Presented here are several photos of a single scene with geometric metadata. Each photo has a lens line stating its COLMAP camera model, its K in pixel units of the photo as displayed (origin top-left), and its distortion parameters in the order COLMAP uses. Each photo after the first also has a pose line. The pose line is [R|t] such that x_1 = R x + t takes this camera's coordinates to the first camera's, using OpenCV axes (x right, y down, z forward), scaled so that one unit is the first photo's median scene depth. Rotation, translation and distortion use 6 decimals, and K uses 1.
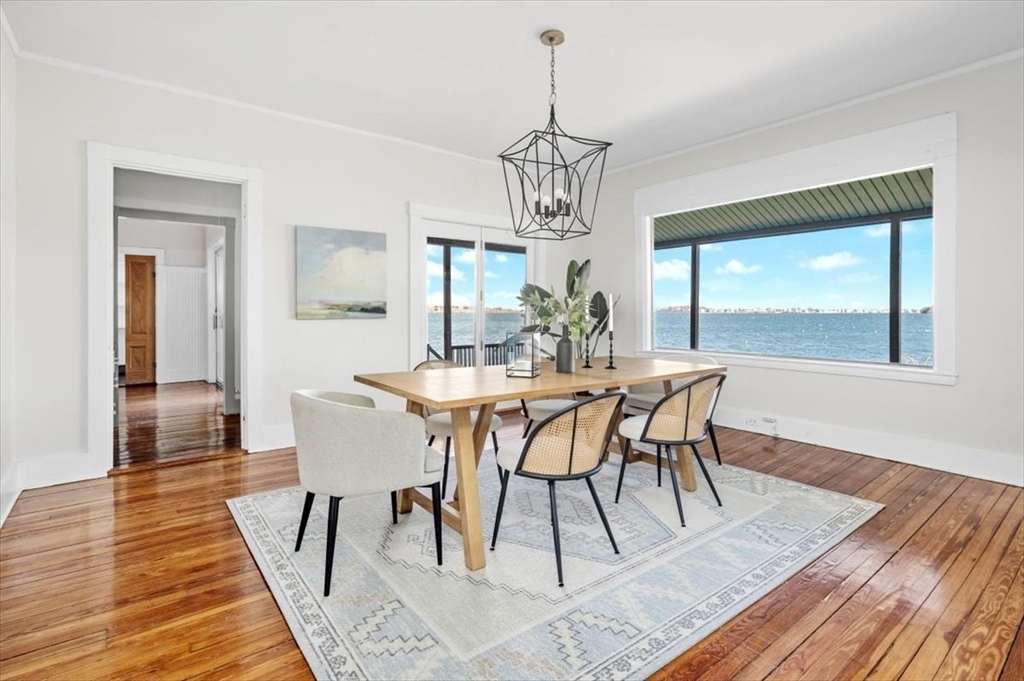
lens RADIAL K [[497.0, 0, 528.7], [0, 497.0, 308.9], [0, 0, 1]] dist [-0.002602, 0.000799]
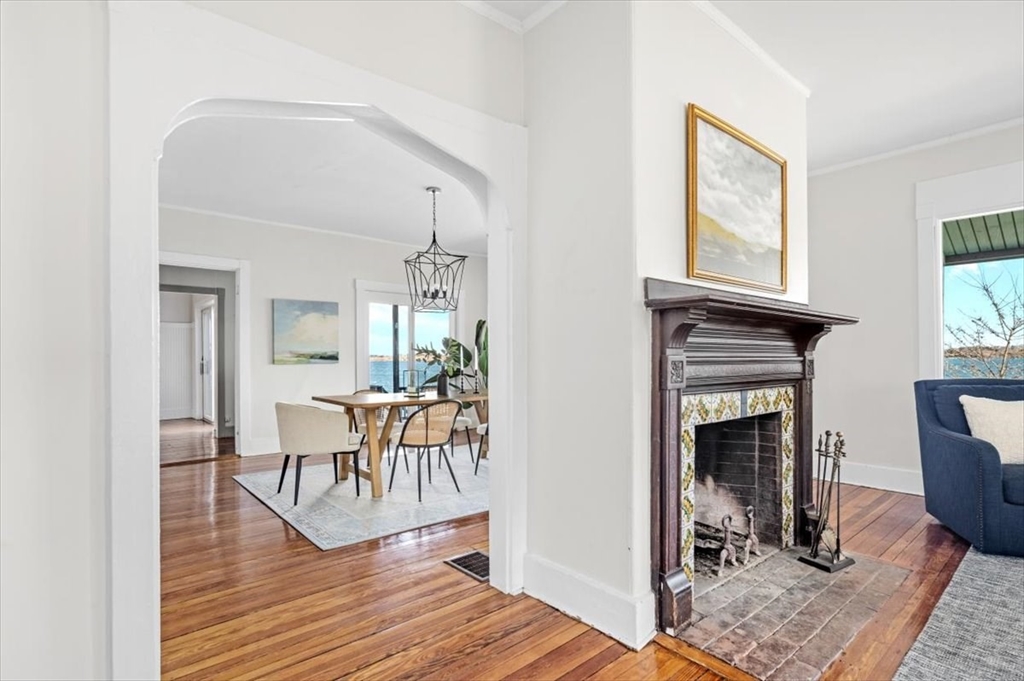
lens RADIAL K [[497.0, 0, 511.9], [0, 497.0, 355.9], [0, 0, 1]] dist [-0.002602, 0.000799]
pose [[0.999693, -0.004278, 0.024424, 0.190685], [0.004313, 0.999990, -0.001378, 0.001760], [-0.024418, 0.001483, 0.999701, -0.465700]]
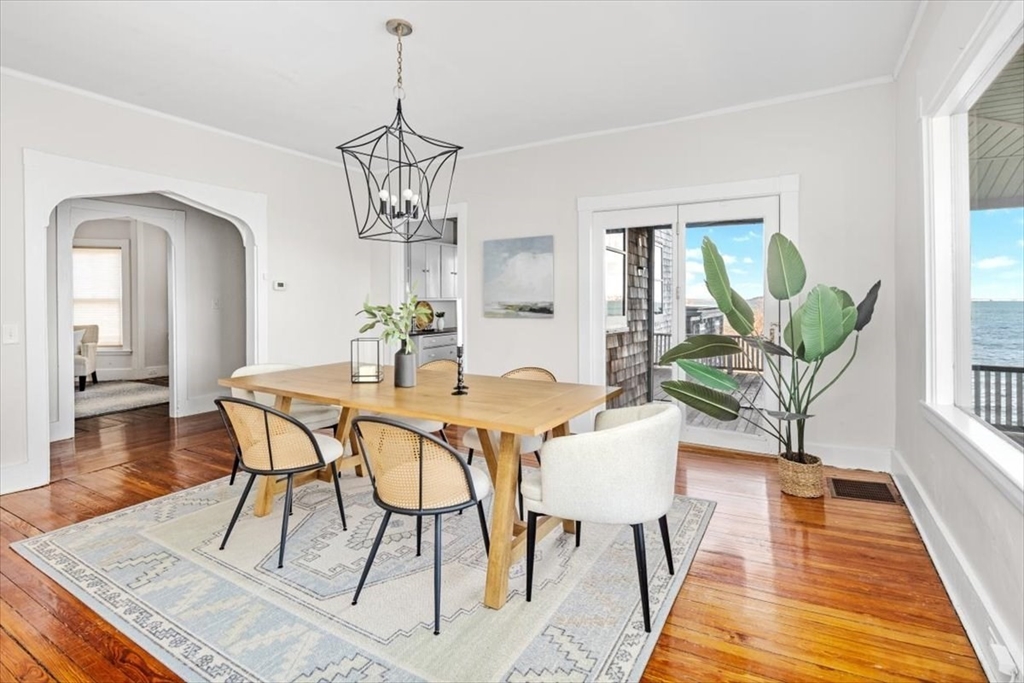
lens RADIAL K [[497.0, 0, 487.2], [0, 497.0, 301.3], [0, 0, 1]] dist [-0.002602, 0.000799]
pose [[0.348278, 0.001126, -0.937391, 0.722036], [0.003673, 0.999990, 0.002566, -0.022458], [0.937384, -0.004337, 0.348270, 0.604145]]
